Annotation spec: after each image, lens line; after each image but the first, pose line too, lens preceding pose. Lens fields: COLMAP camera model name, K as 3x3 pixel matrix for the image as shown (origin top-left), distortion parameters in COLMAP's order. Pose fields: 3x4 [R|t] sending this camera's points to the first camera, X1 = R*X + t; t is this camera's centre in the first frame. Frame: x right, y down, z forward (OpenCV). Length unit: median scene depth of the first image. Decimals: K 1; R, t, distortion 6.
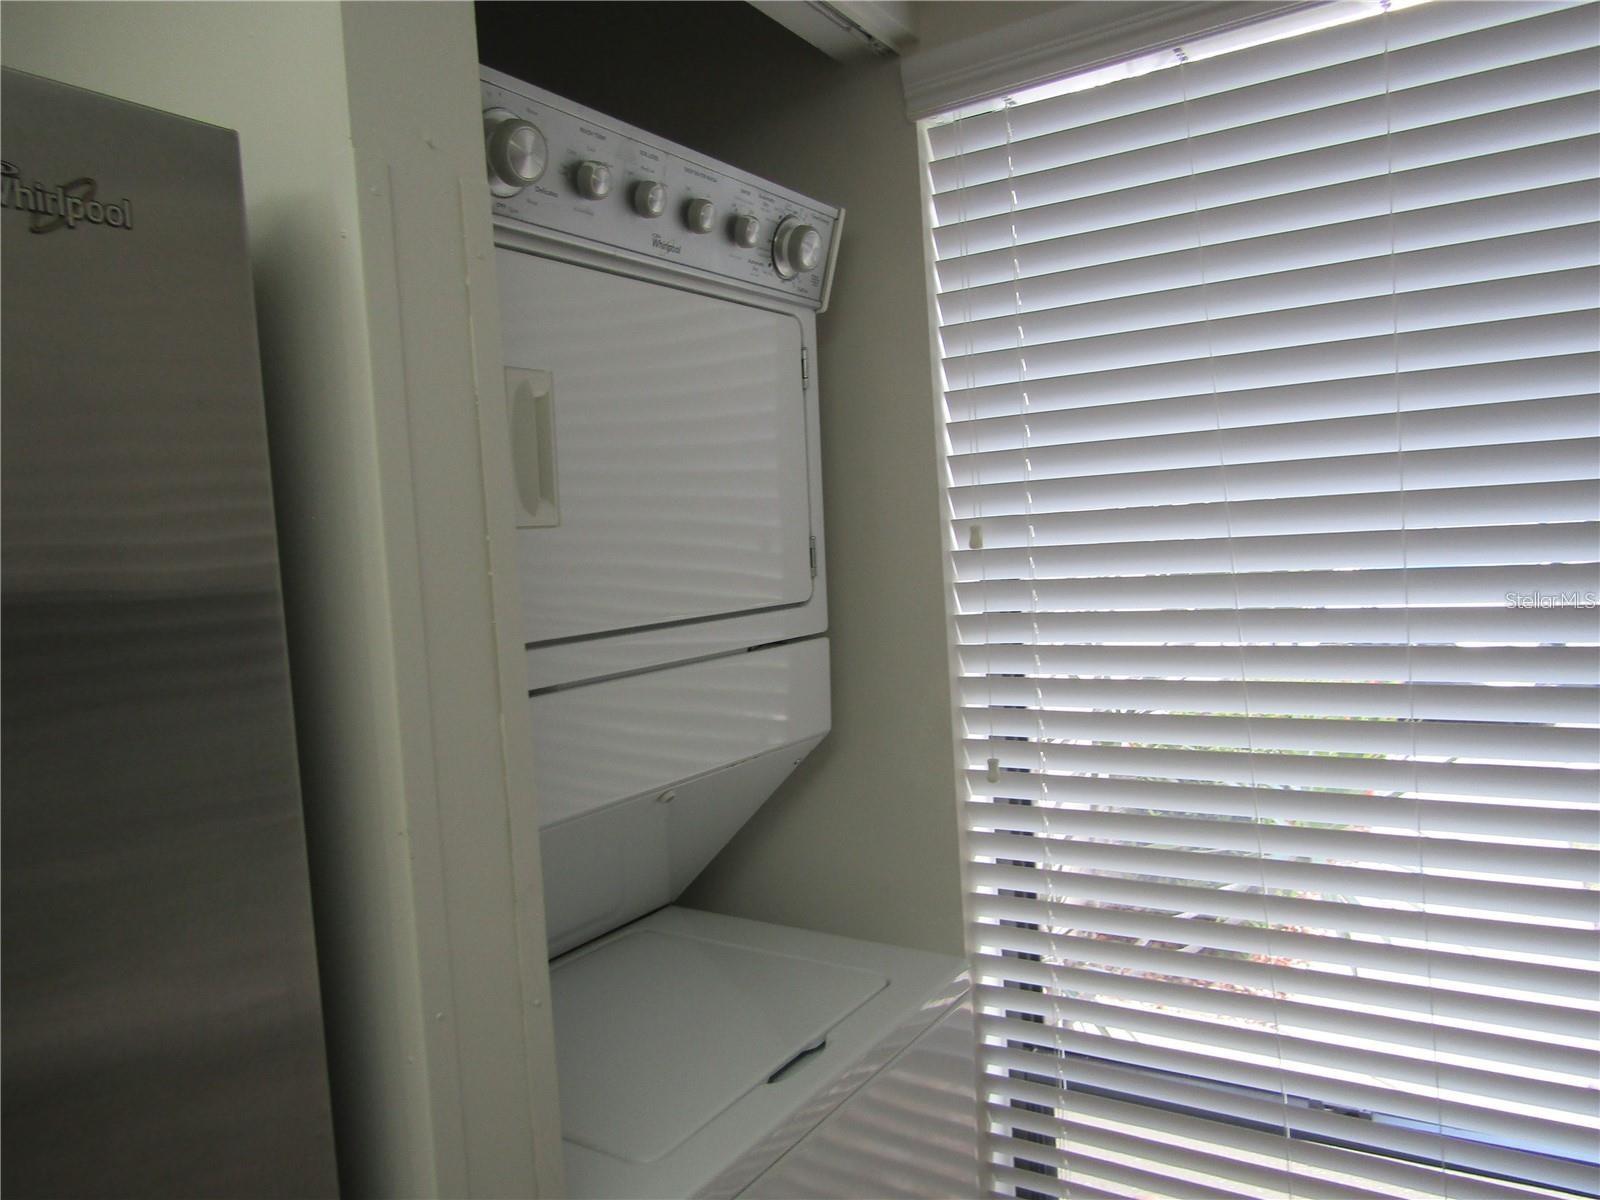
lens RADIAL K [[1136.7, 0, 800.4], [0, 1136.7, 605.0], [0, 0, 1]] dist [-0.011423, 0.002828]
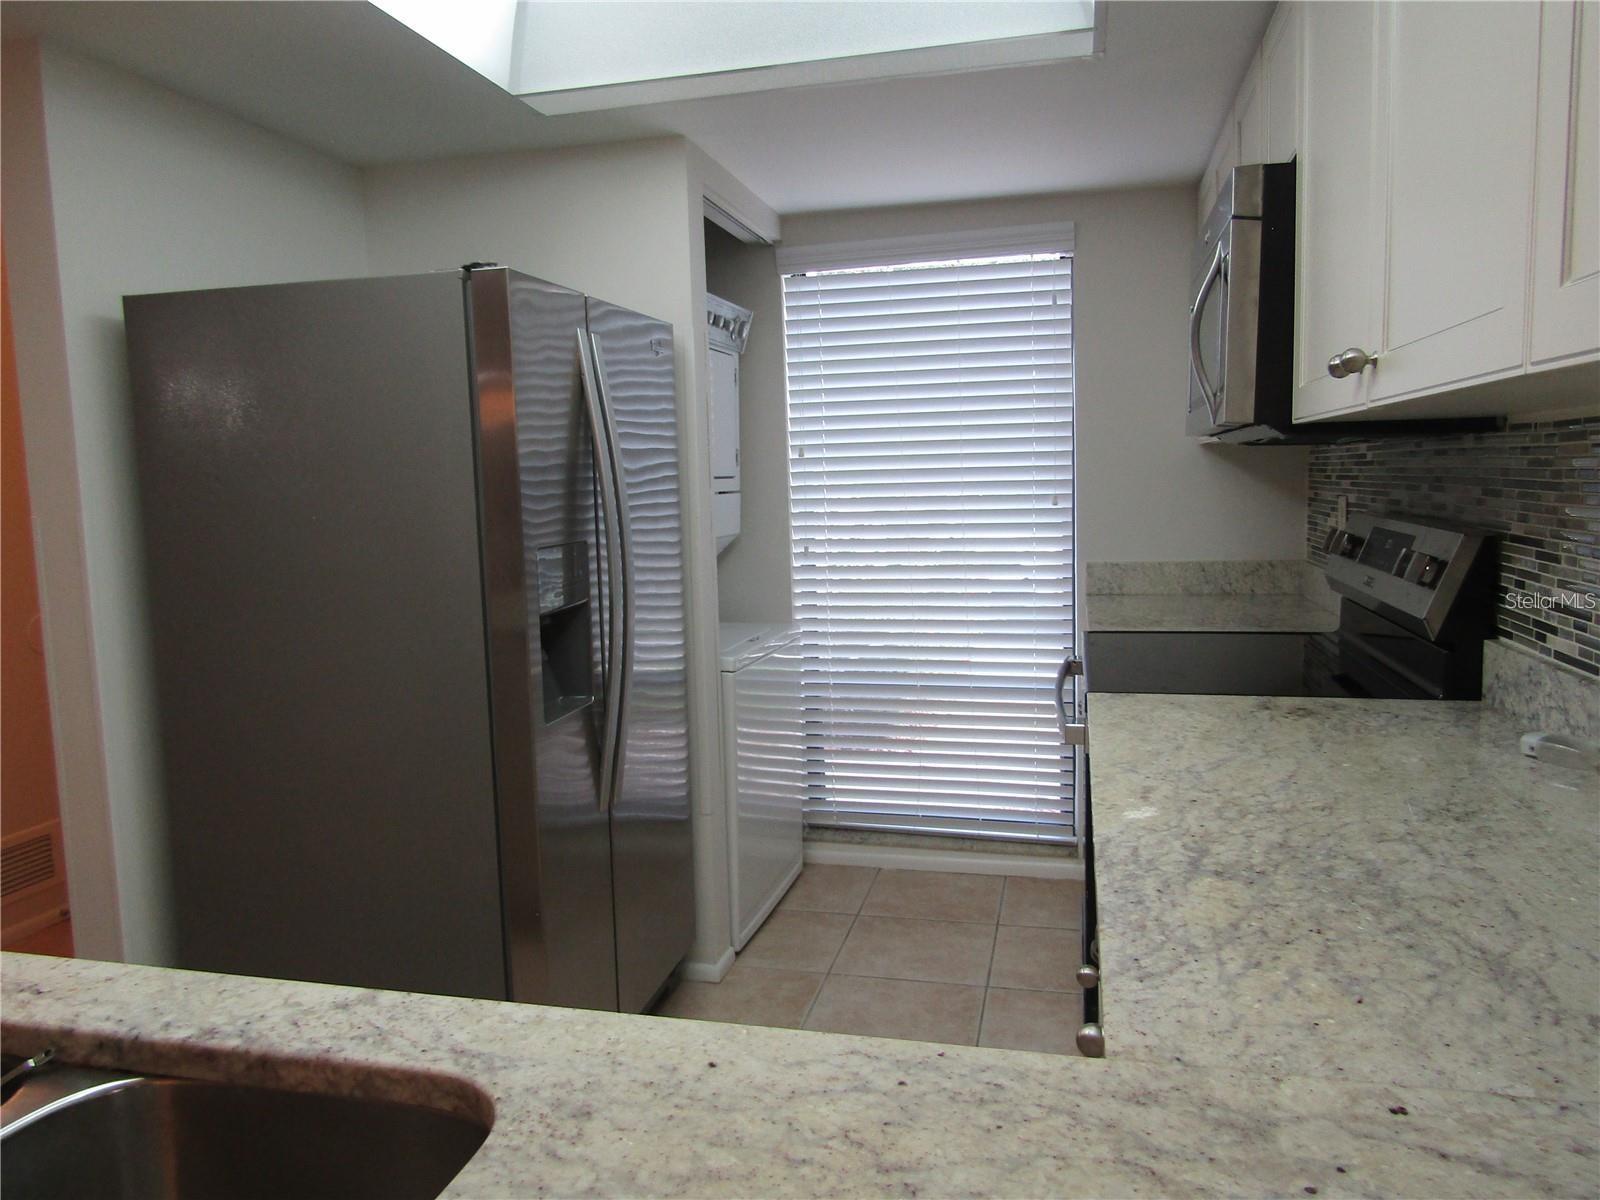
lens RADIAL K [[1136.7, 0, 793.4], [0, 1136.7, 600.2], [0, 0, 1]] dist [-0.011423, 0.002828]
pose [[0.947350, -0.003930, 0.320177, -0.627143], [-0.006976, 0.999434, 0.032909, 0.171551], [-0.320125, -0.033410, 0.946786, -1.263520]]
